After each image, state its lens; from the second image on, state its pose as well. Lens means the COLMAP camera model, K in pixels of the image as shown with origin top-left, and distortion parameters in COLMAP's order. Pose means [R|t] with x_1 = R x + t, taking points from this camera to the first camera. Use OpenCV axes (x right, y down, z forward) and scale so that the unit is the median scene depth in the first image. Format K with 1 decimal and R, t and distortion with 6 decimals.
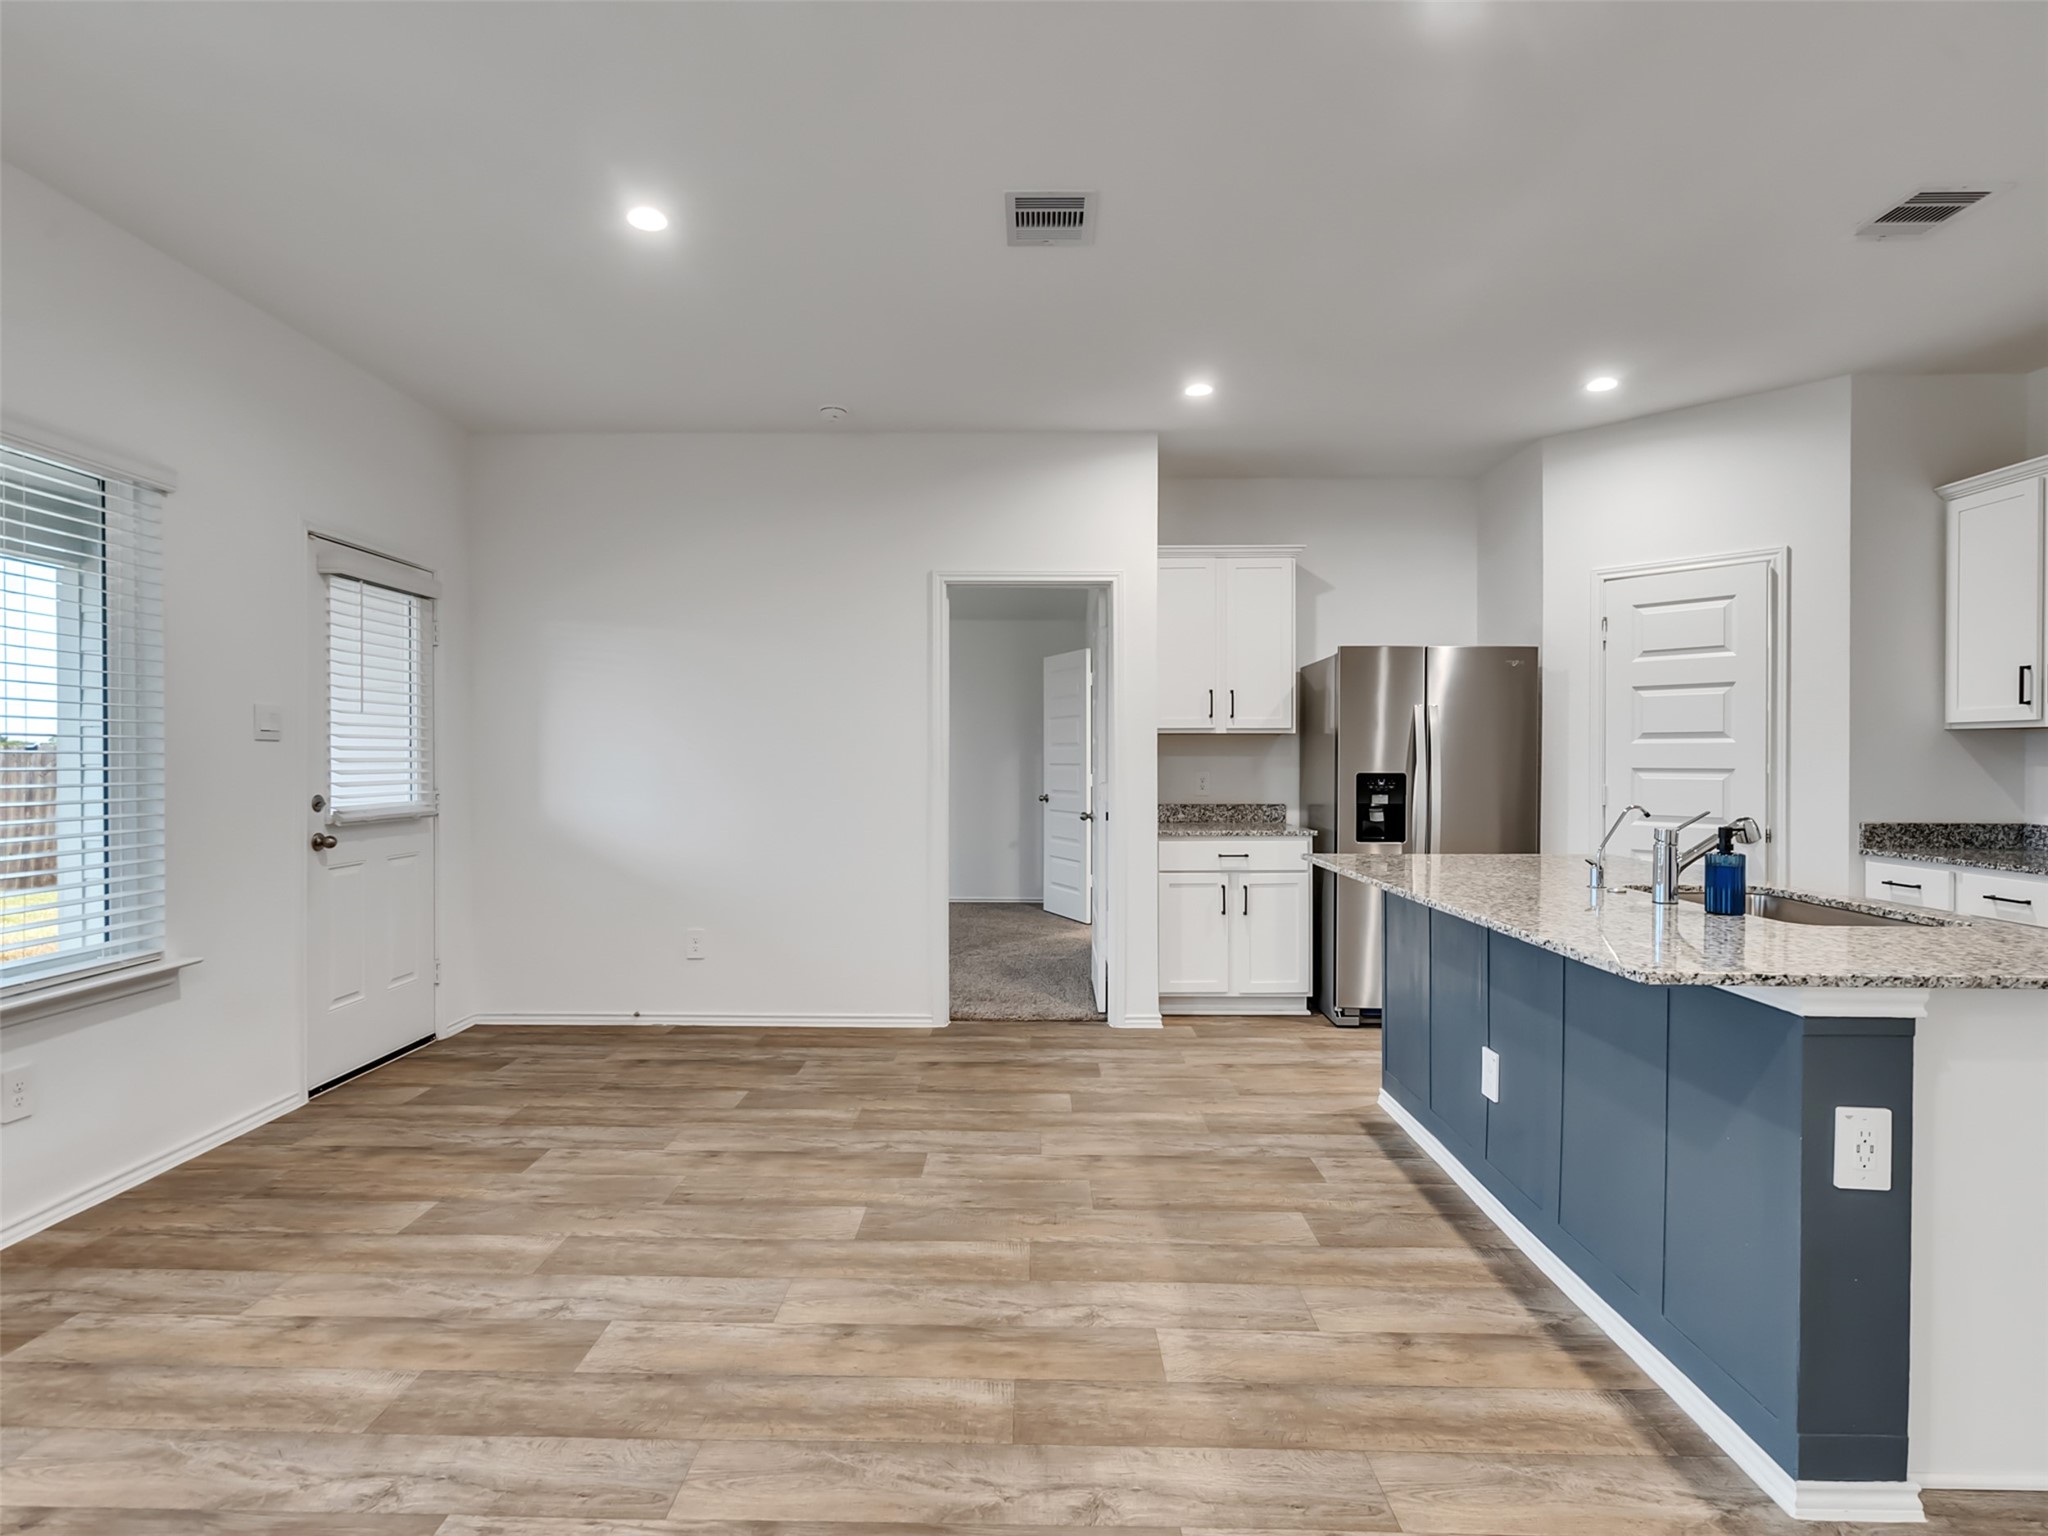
lens RADIAL K [[1045.6, 0, 1013.6], [0, 1045.6, 767.0], [0, 0, 1]] dist [-0.005307, 0.002317]
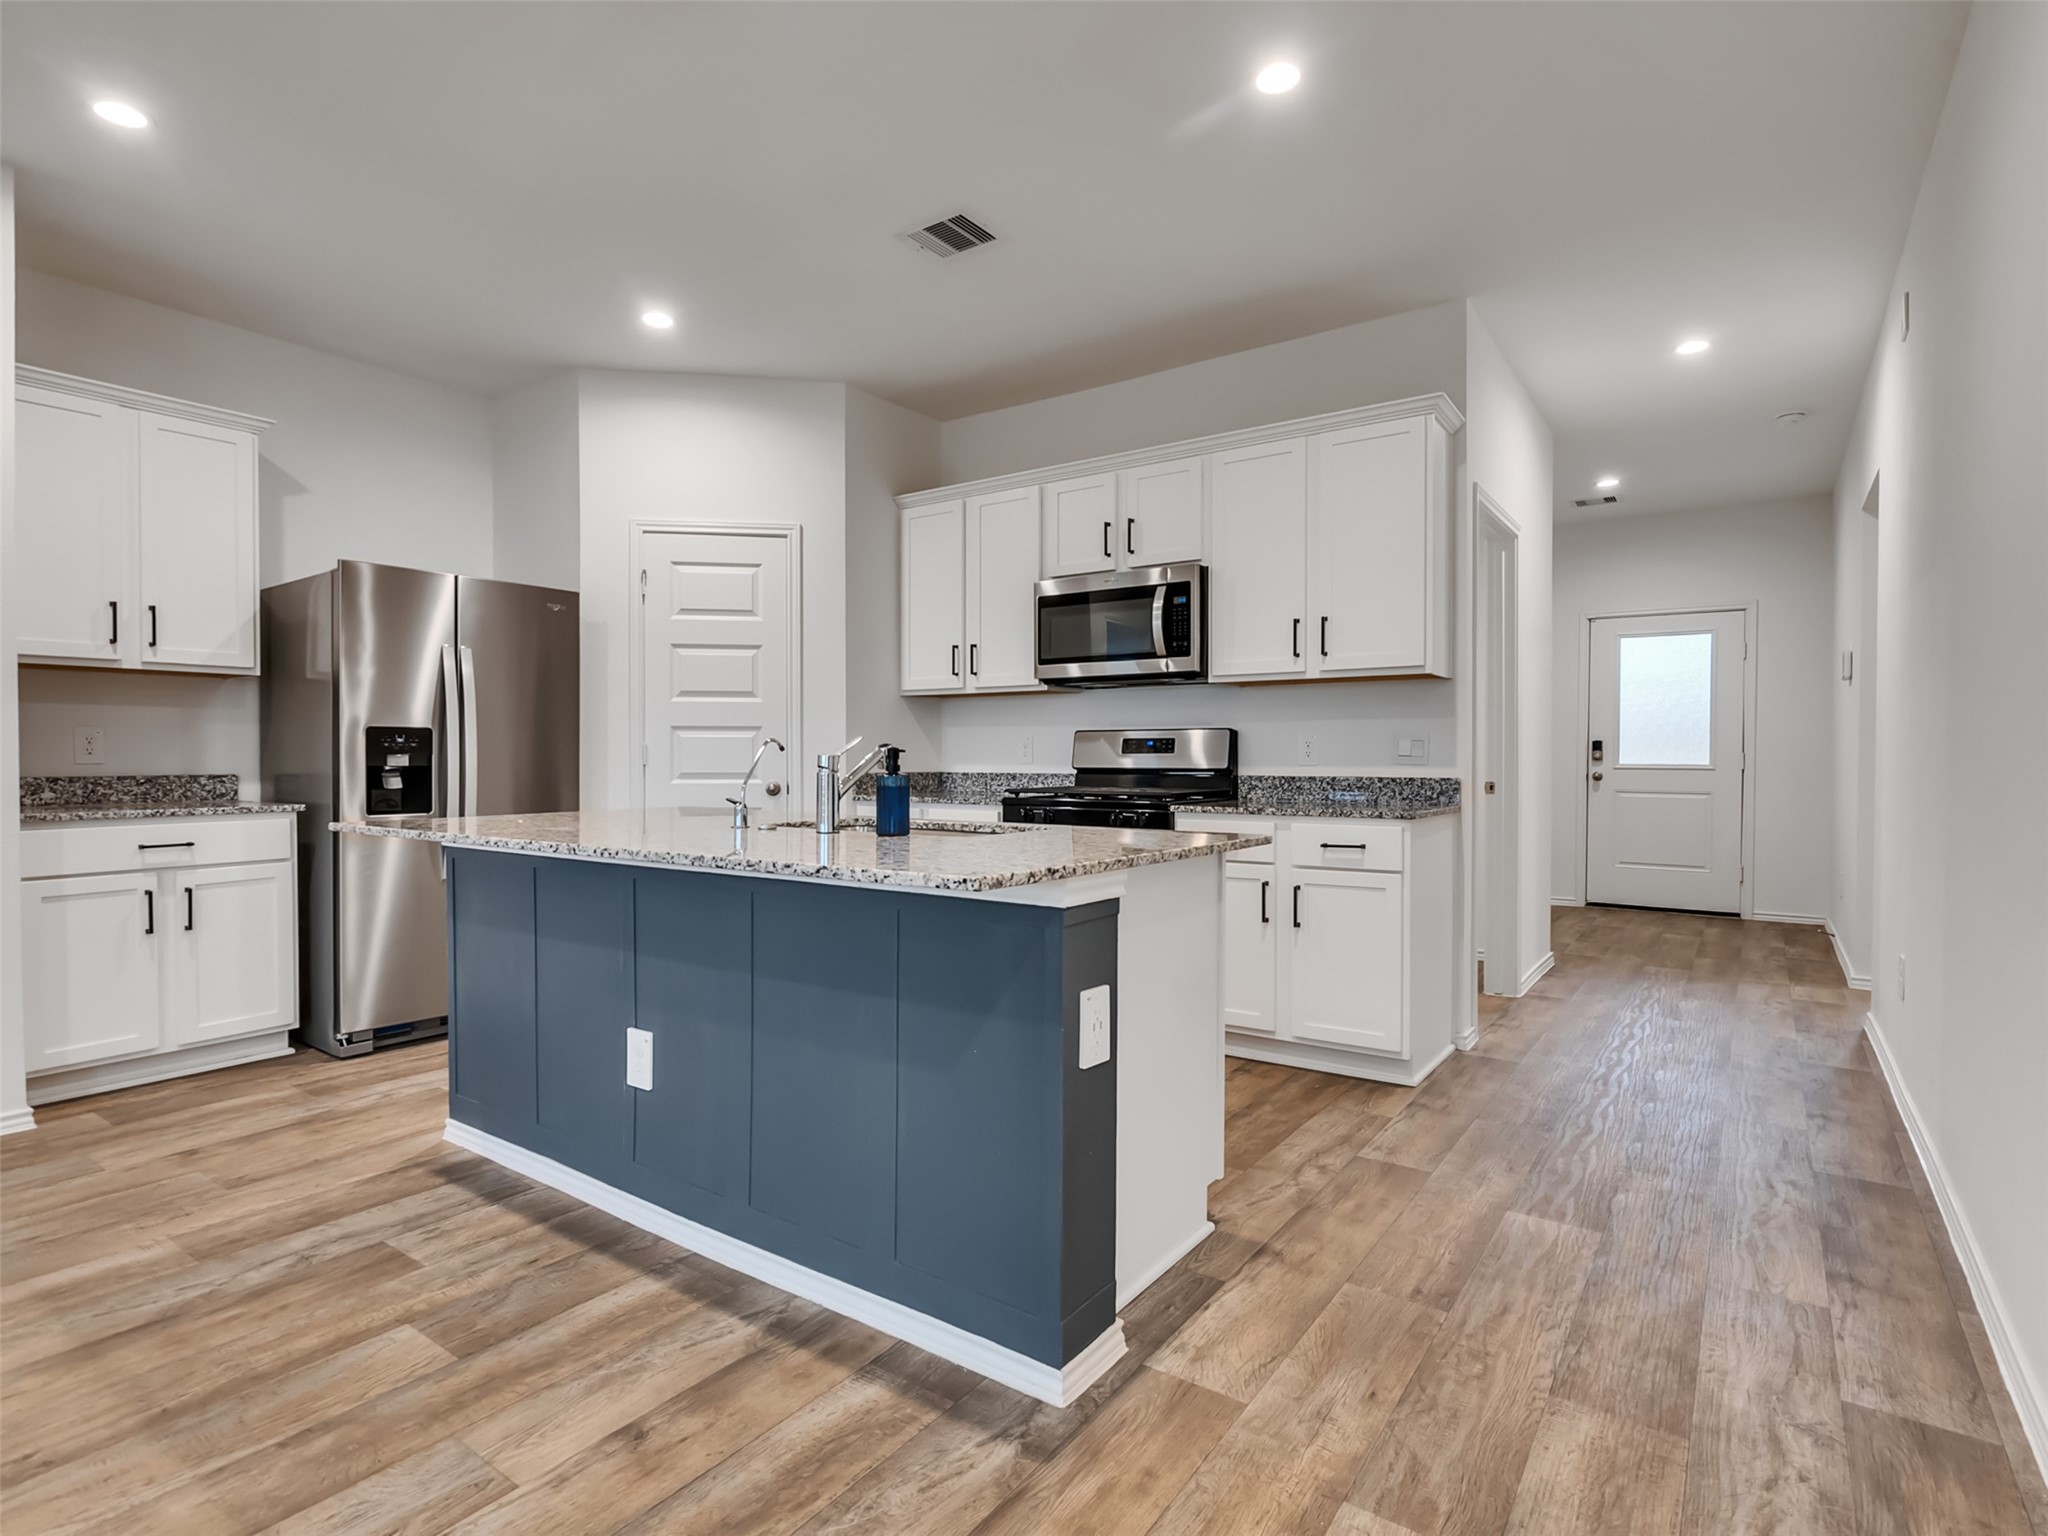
lens RADIAL K [[1045.6, 0, 1013.6], [0, 1045.6, 767.0], [0, 0, 1]] dist [-0.005307, 0.002317]
pose [[0.568198, -0.009519, 0.822837, -0.045780], [0.006900, 0.999953, 0.006803, 0.043370], [-0.822863, 0.001812, 0.568237, 0.211743]]
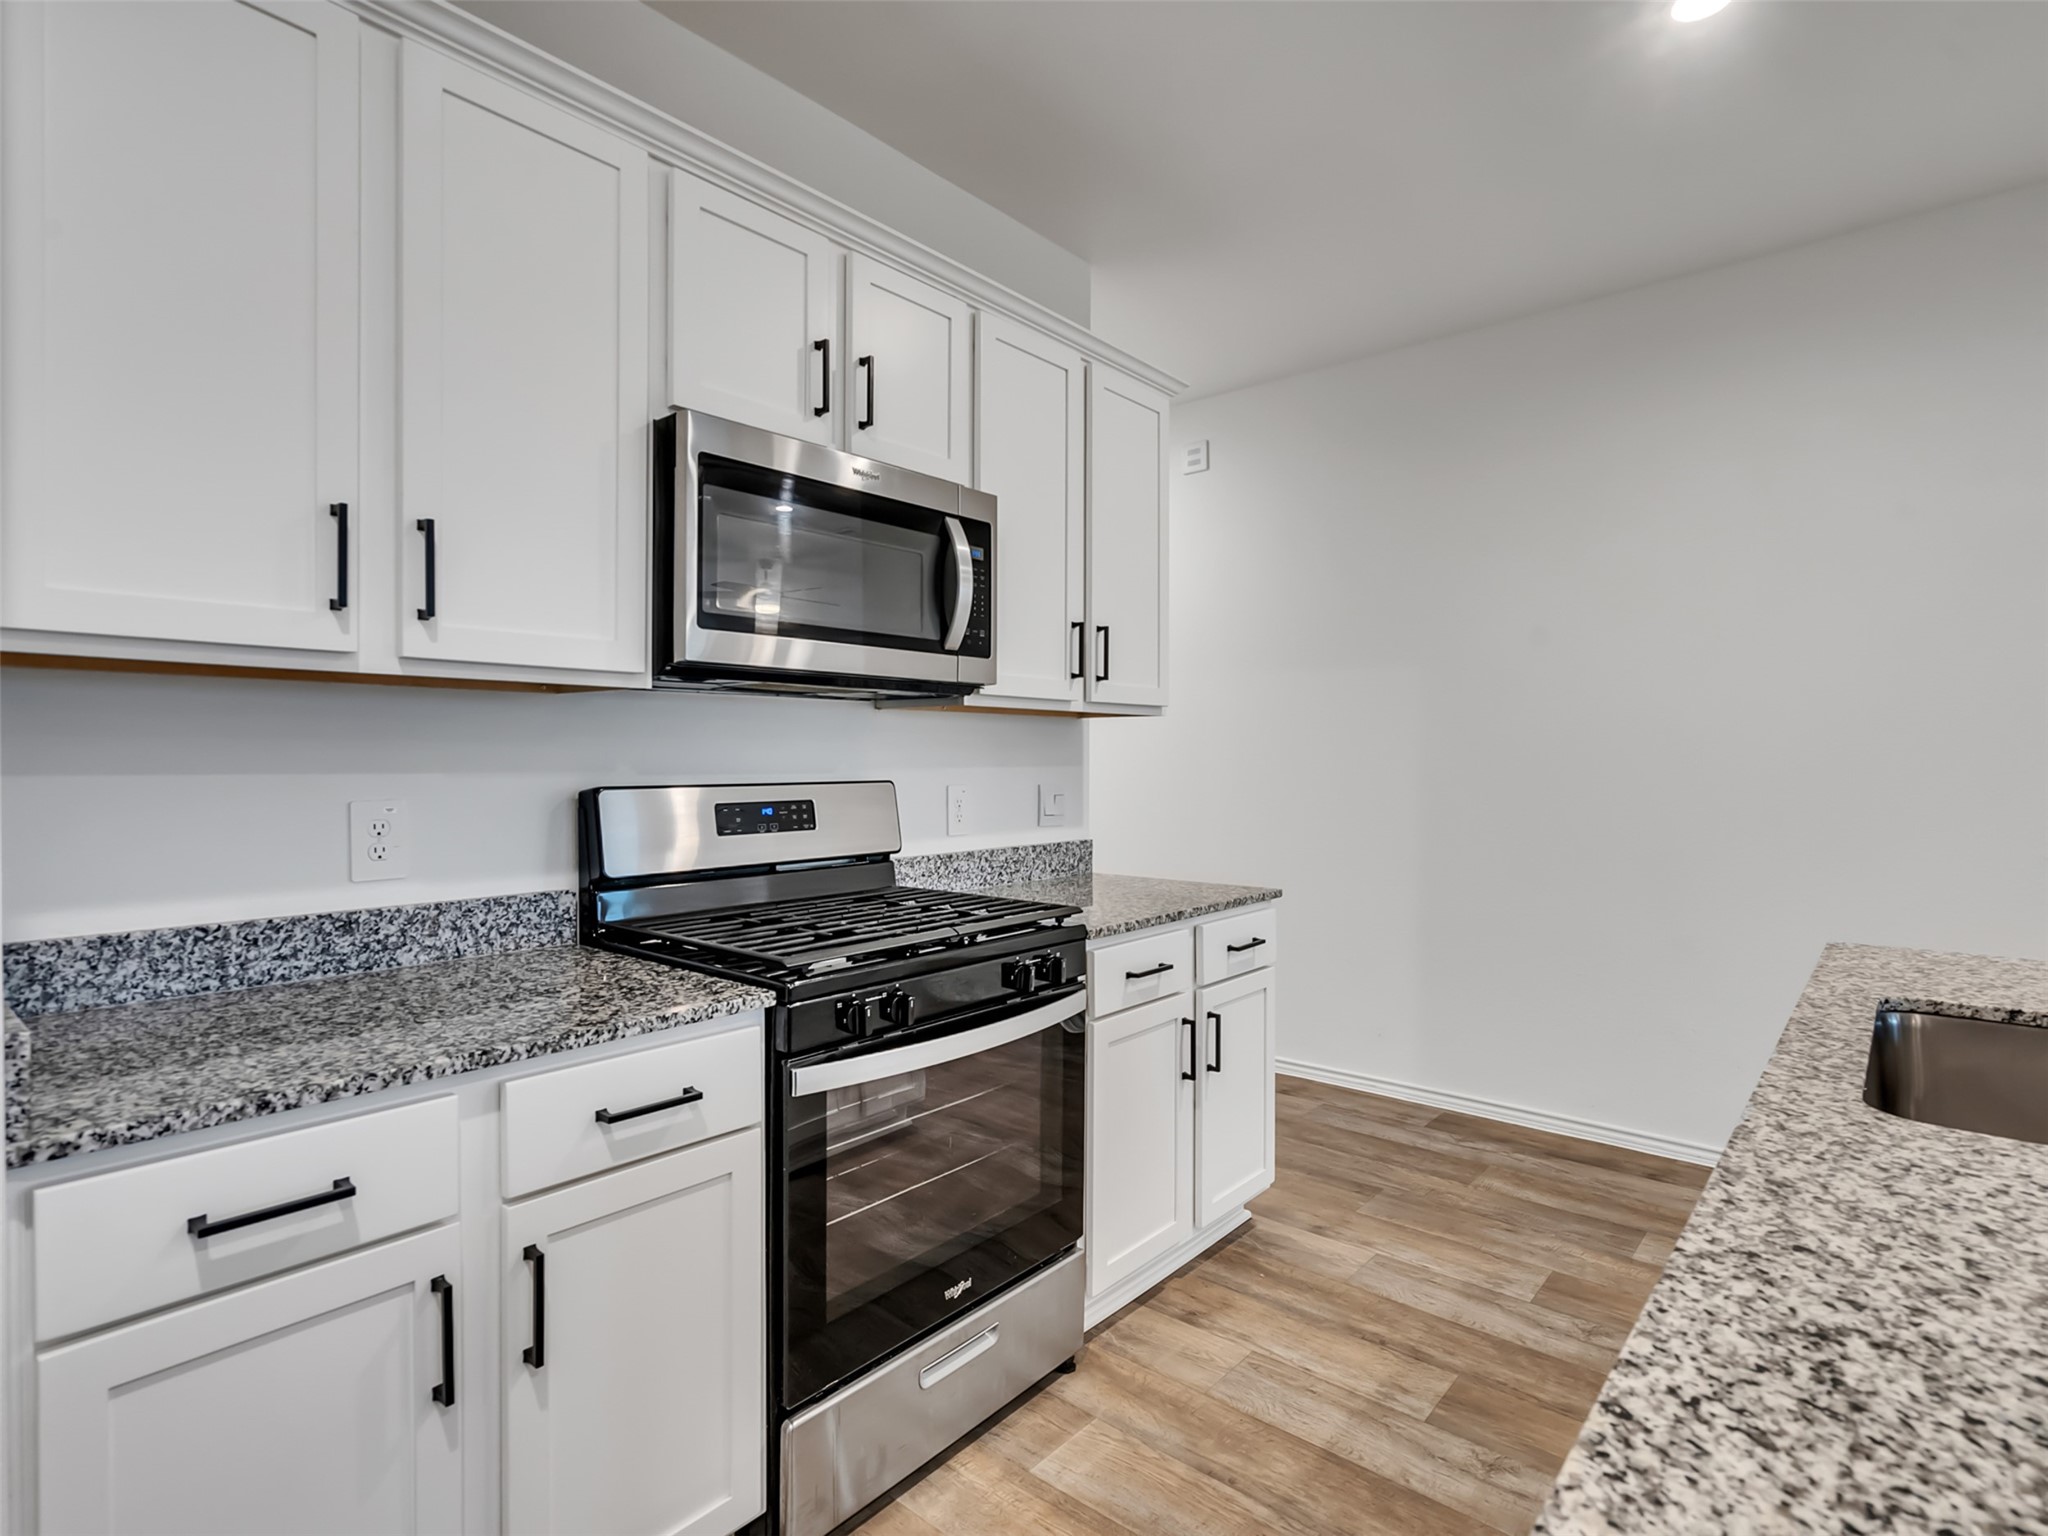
lens RADIAL K [[1045.6, 0, 1013.6], [0, 1045.6, 767.0], [0, 0, 1]] dist [-0.005307, 0.002317]
pose [[-0.760306, -0.007239, 0.649525, 0.535429], [0.003725, 0.999873, 0.015504, -0.008035], [-0.649554, 0.014208, -0.760182, 1.117538]]
